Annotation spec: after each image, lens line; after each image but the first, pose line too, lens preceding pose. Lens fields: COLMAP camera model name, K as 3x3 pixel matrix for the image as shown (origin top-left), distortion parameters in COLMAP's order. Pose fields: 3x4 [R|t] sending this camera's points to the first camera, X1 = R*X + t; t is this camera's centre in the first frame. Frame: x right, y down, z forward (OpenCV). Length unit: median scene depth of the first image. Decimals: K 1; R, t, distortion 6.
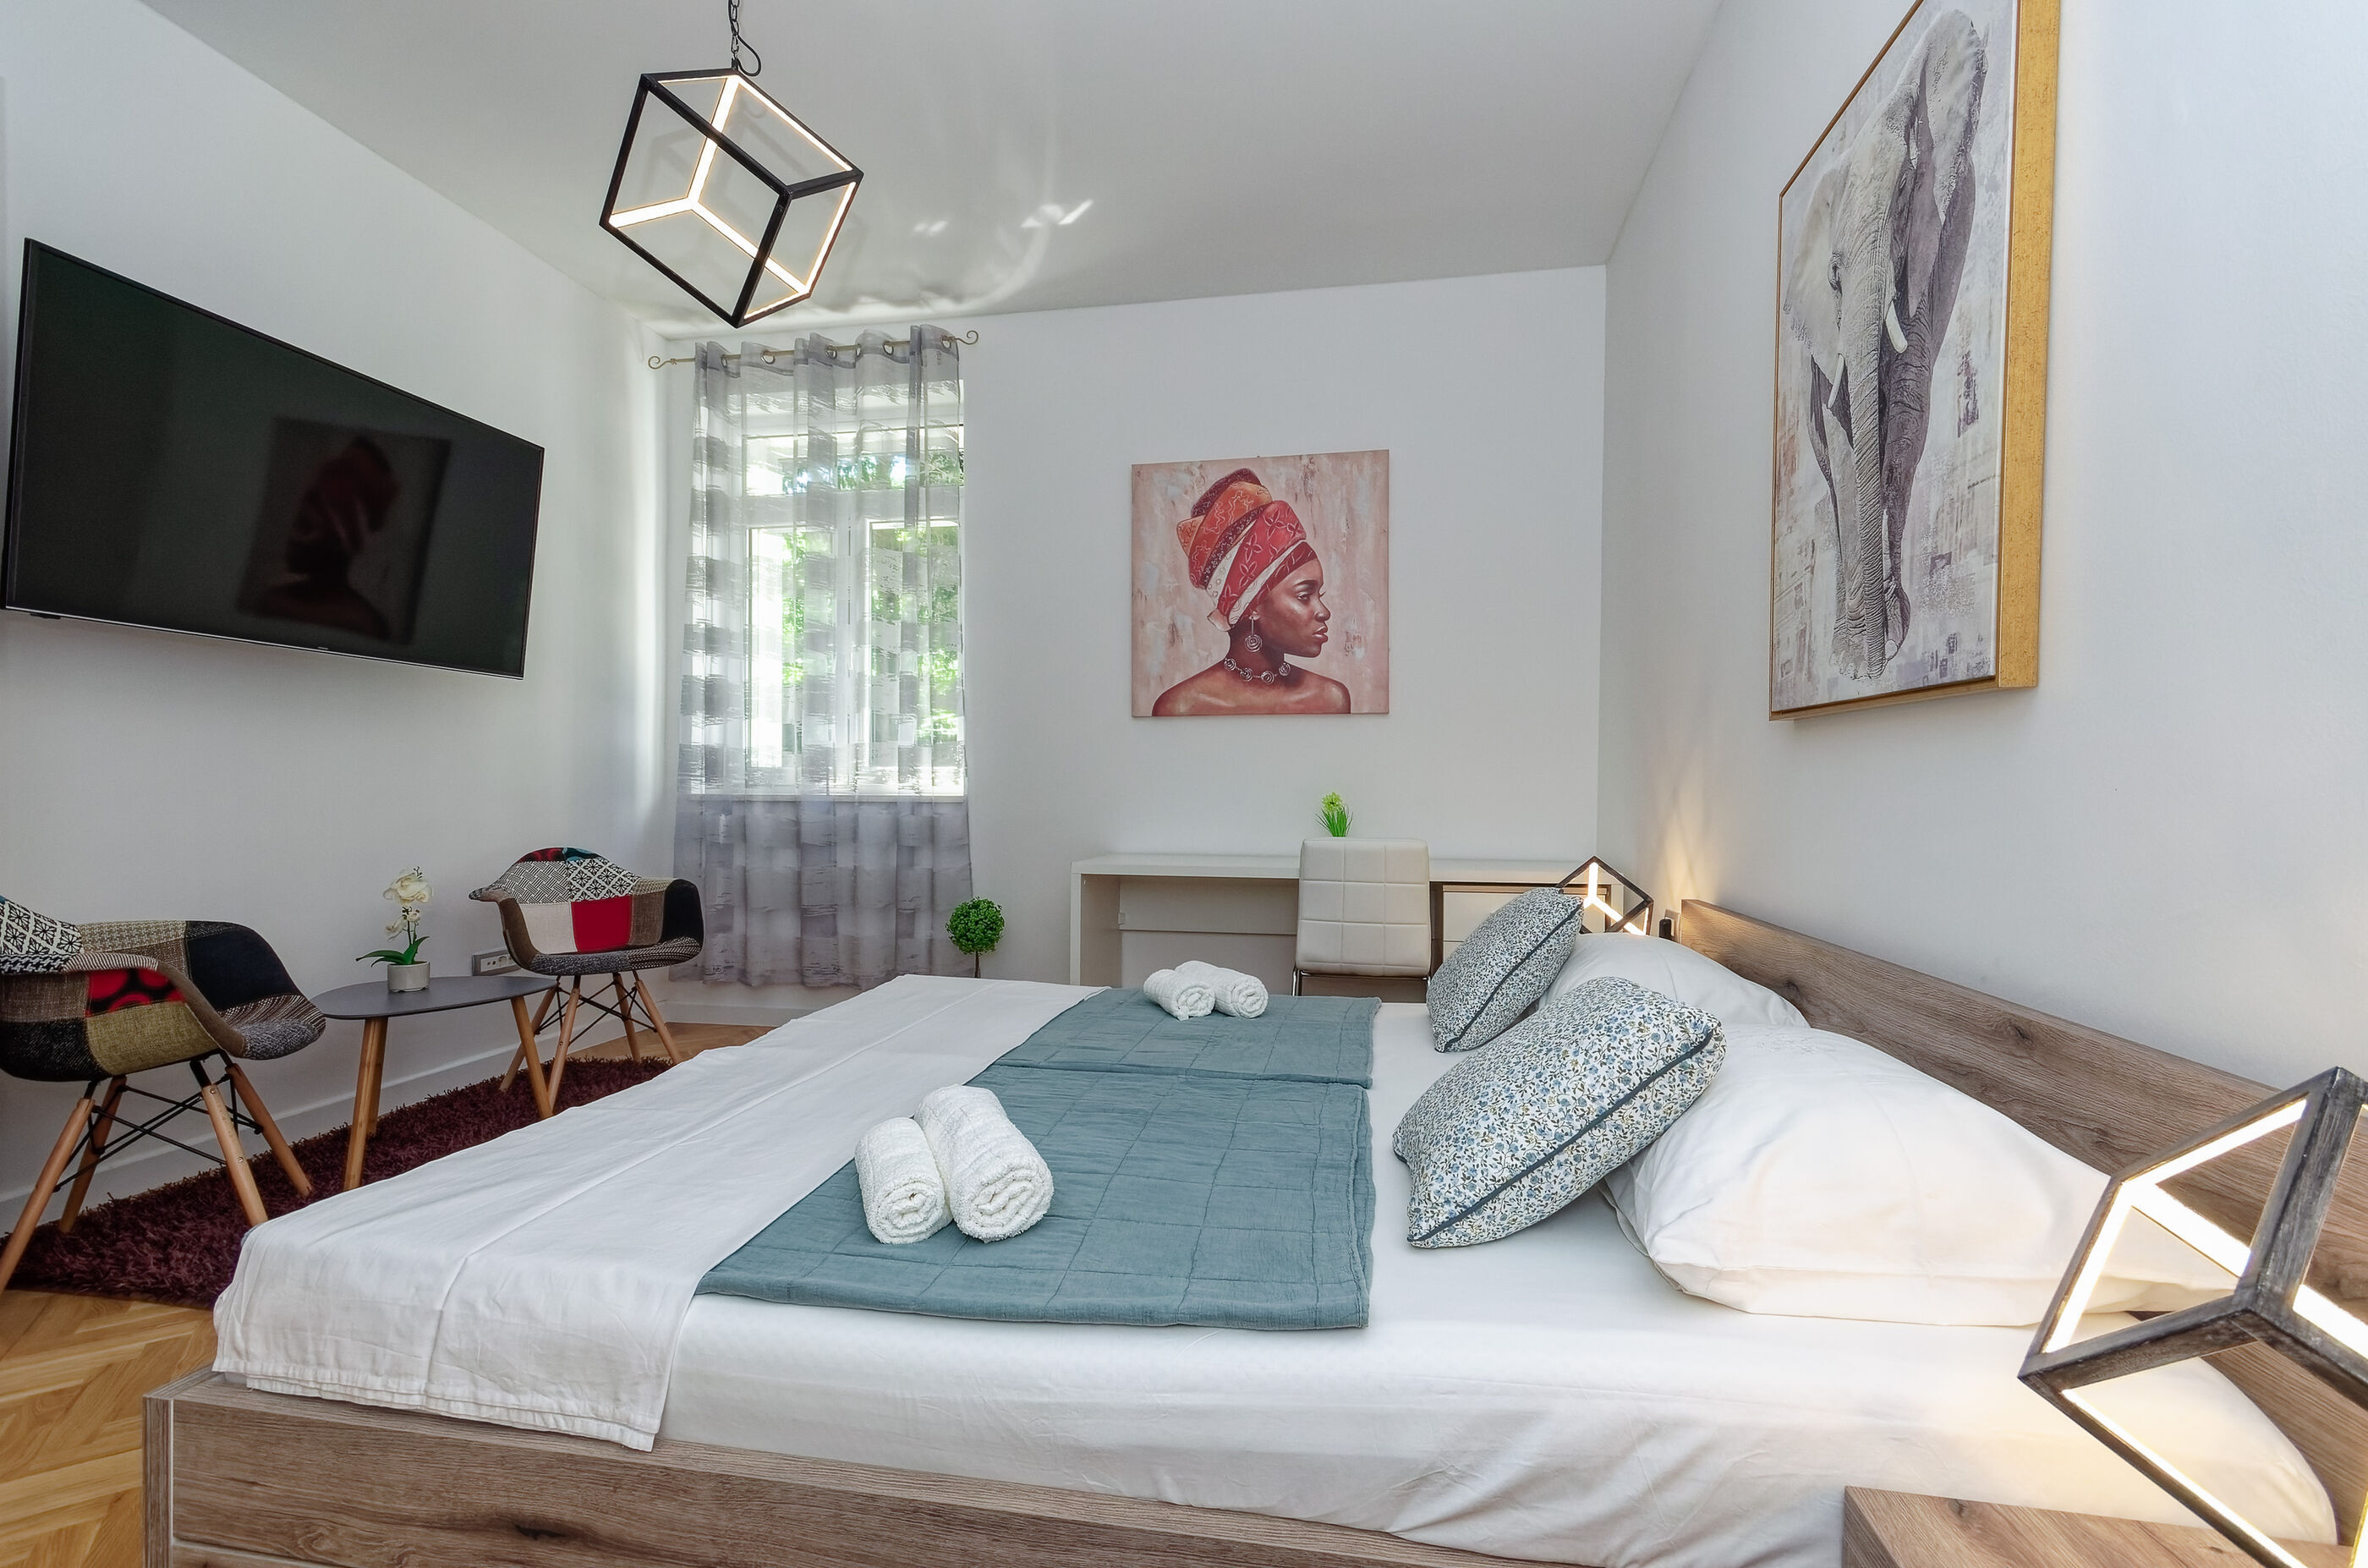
lens RADIAL K [[1033.8, 0, 1187.2], [0, 1033.8, 778.9], [0, 0, 1]] dist [0.007962, -0.002651]
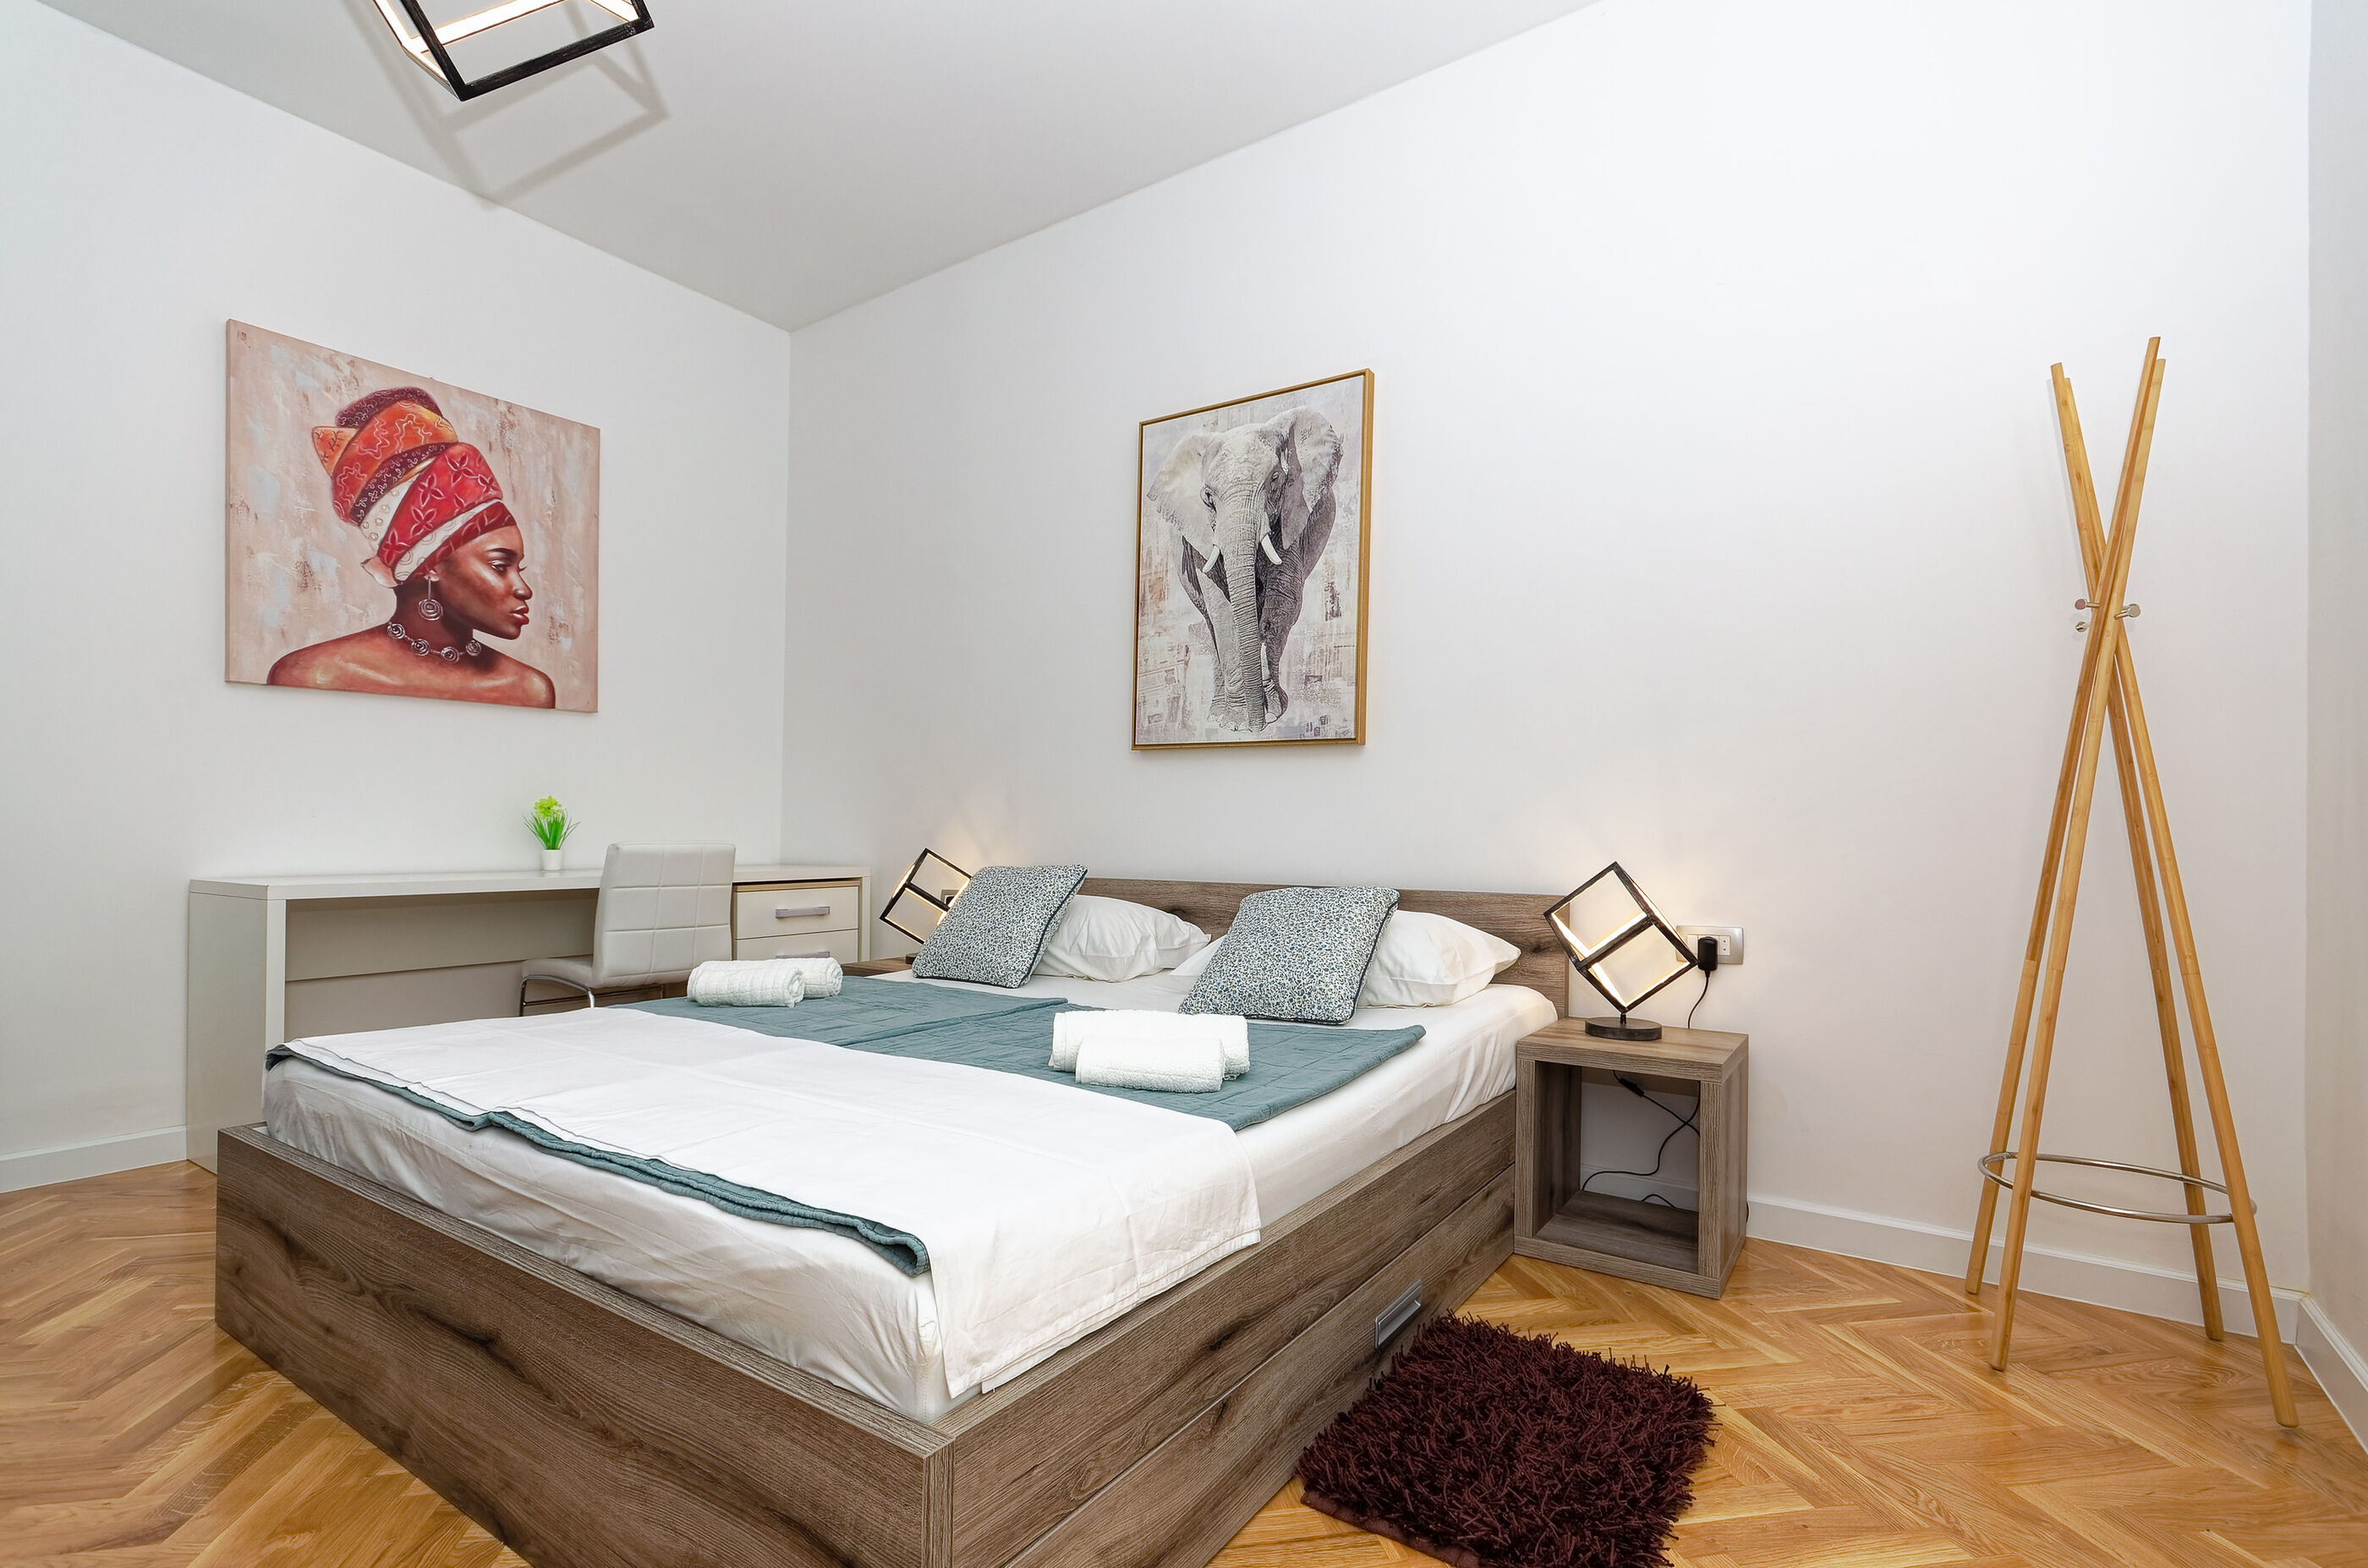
lens RADIAL K [[1085.8, 0, 1162.3], [0, 1085.8, 795.4], [0, 0, 1]] dist [0.003306, 0.004005]
pose [[0.427688, 0.024359, 0.903598, -0.509548], [-0.013371, 0.999698, -0.020621, 0.025910], [-0.903827, -0.003262, 0.427885, 0.138433]]
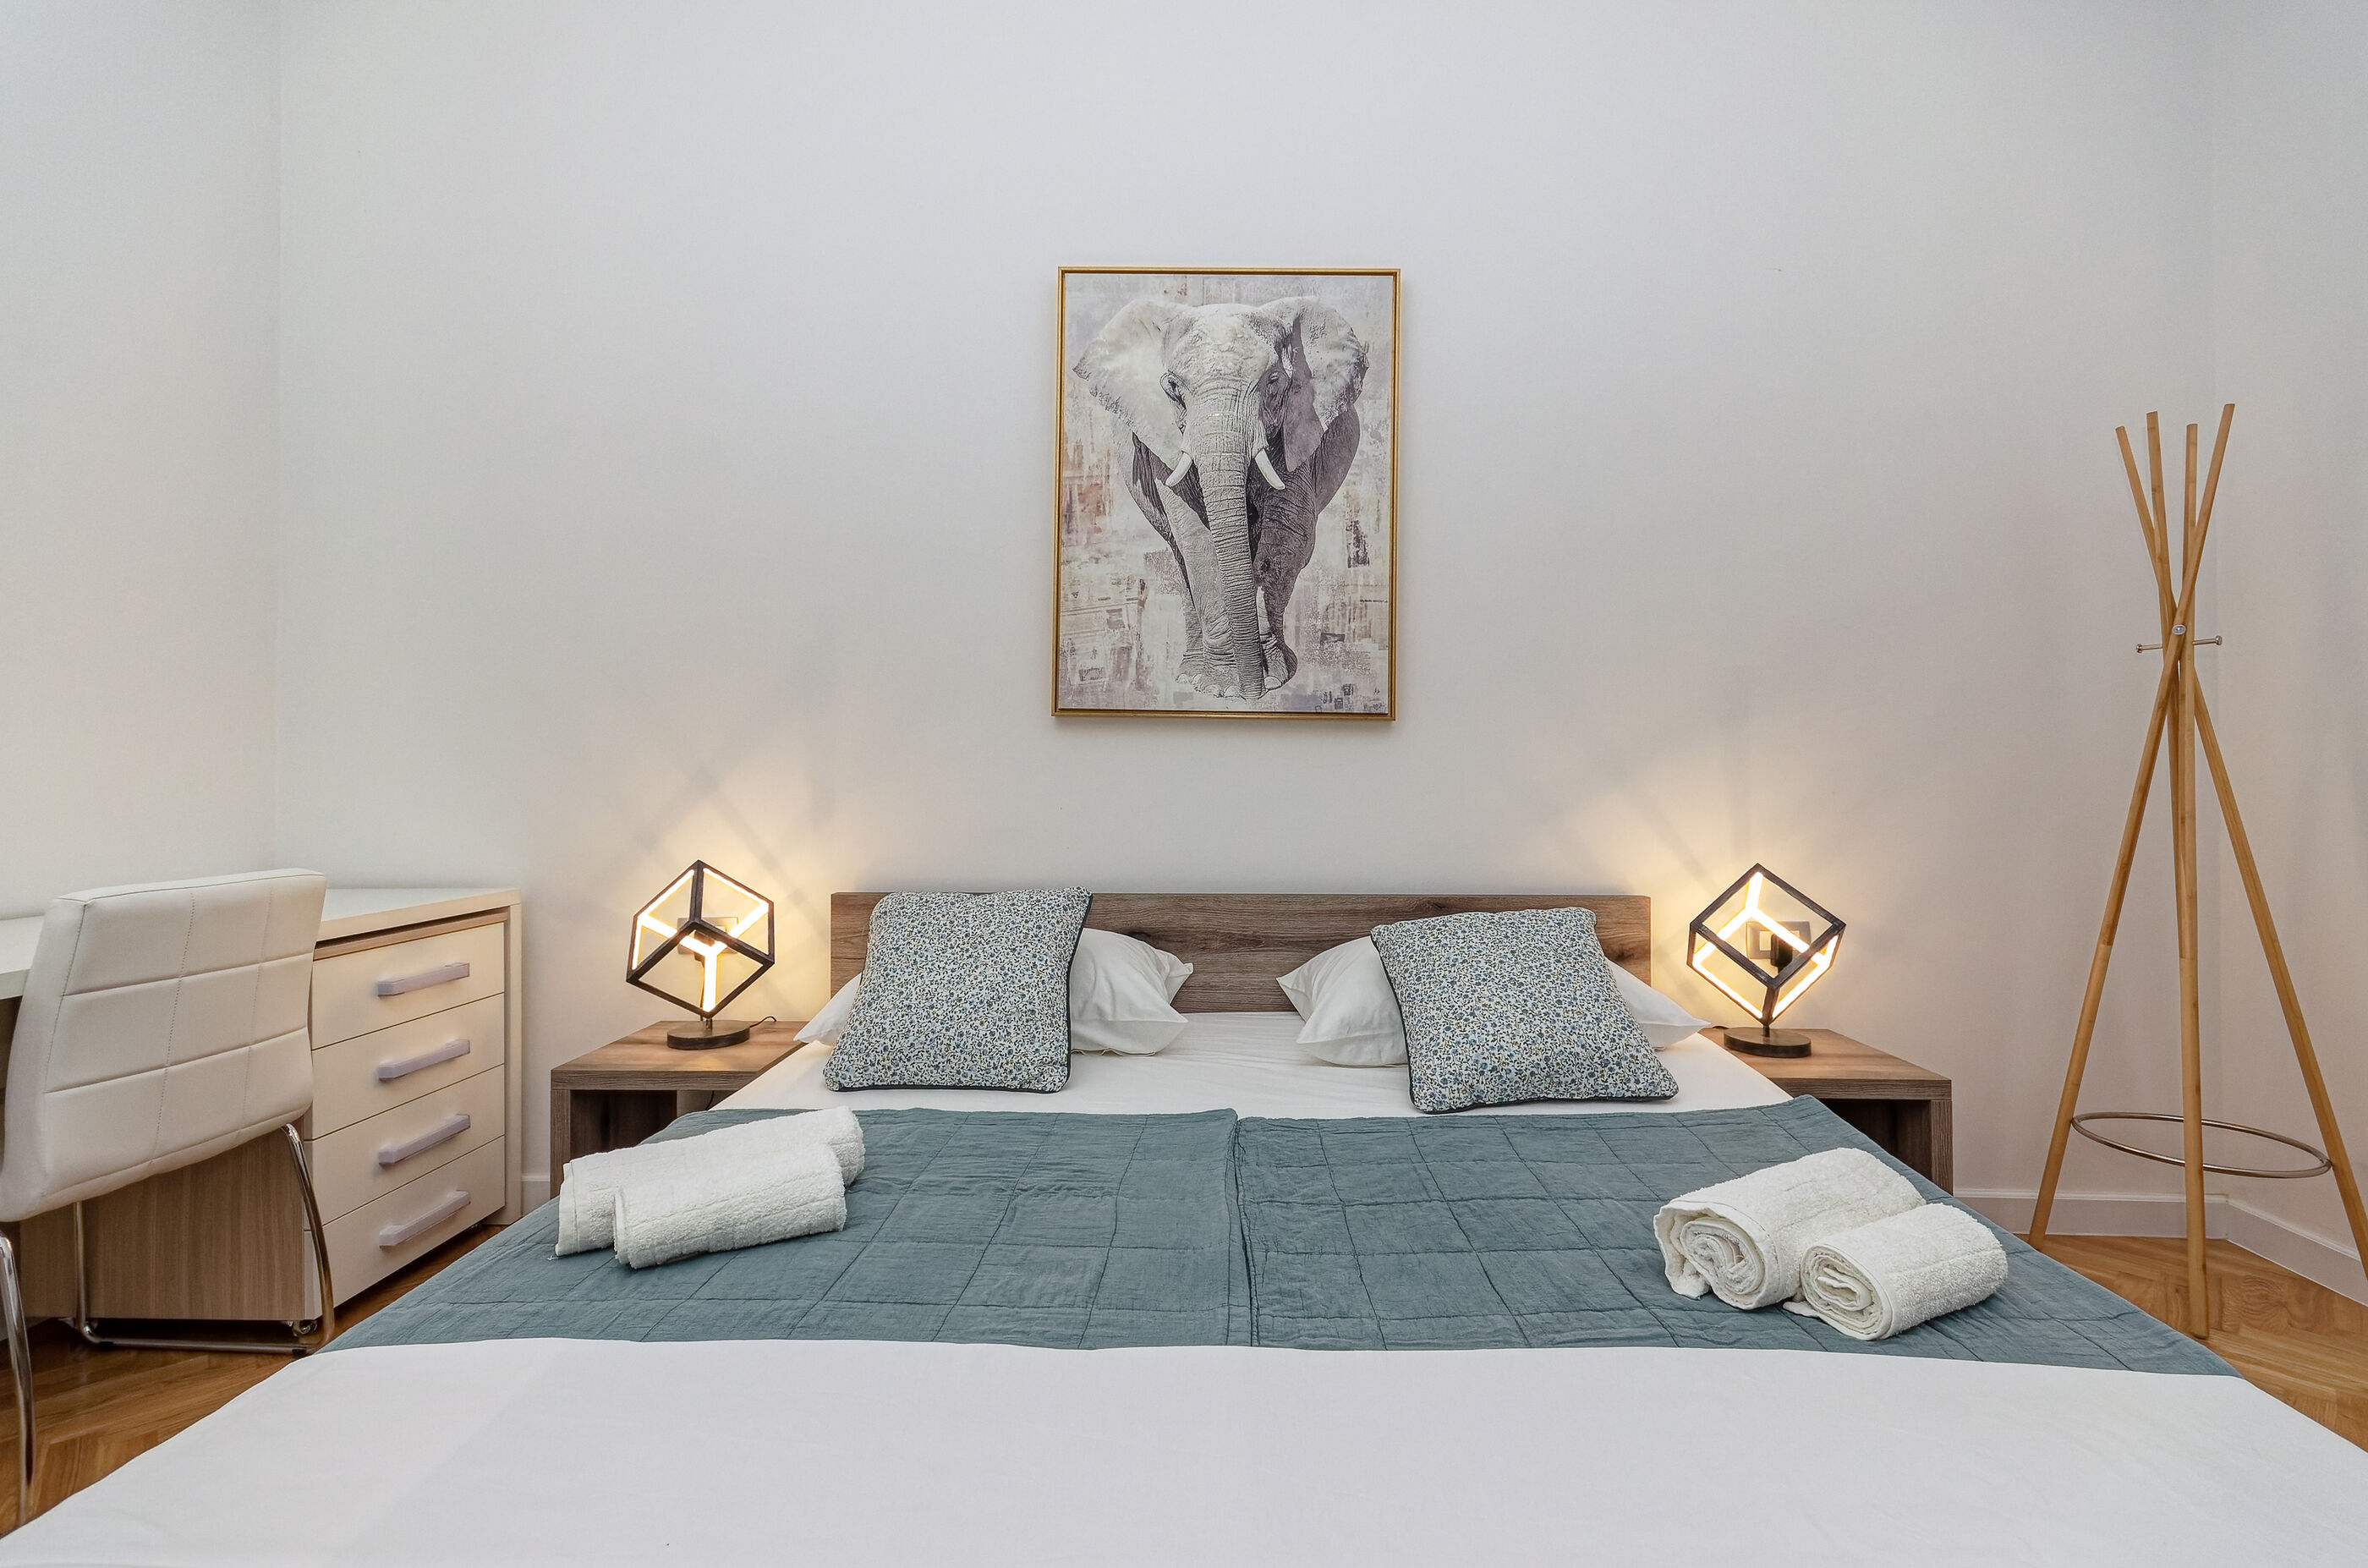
lens RADIAL K [[1033.8, 0, 1177.9], [0, 1033.8, 759.3], [0, 0, 1]] dist [0.007962, -0.002651]
pose [[-0.141858, 0.015878, 0.989760, -0.331553], [-0.013666, 0.999745, -0.017997, 0.006286], [-0.989793, -0.016080, -0.141604, 0.569946]]
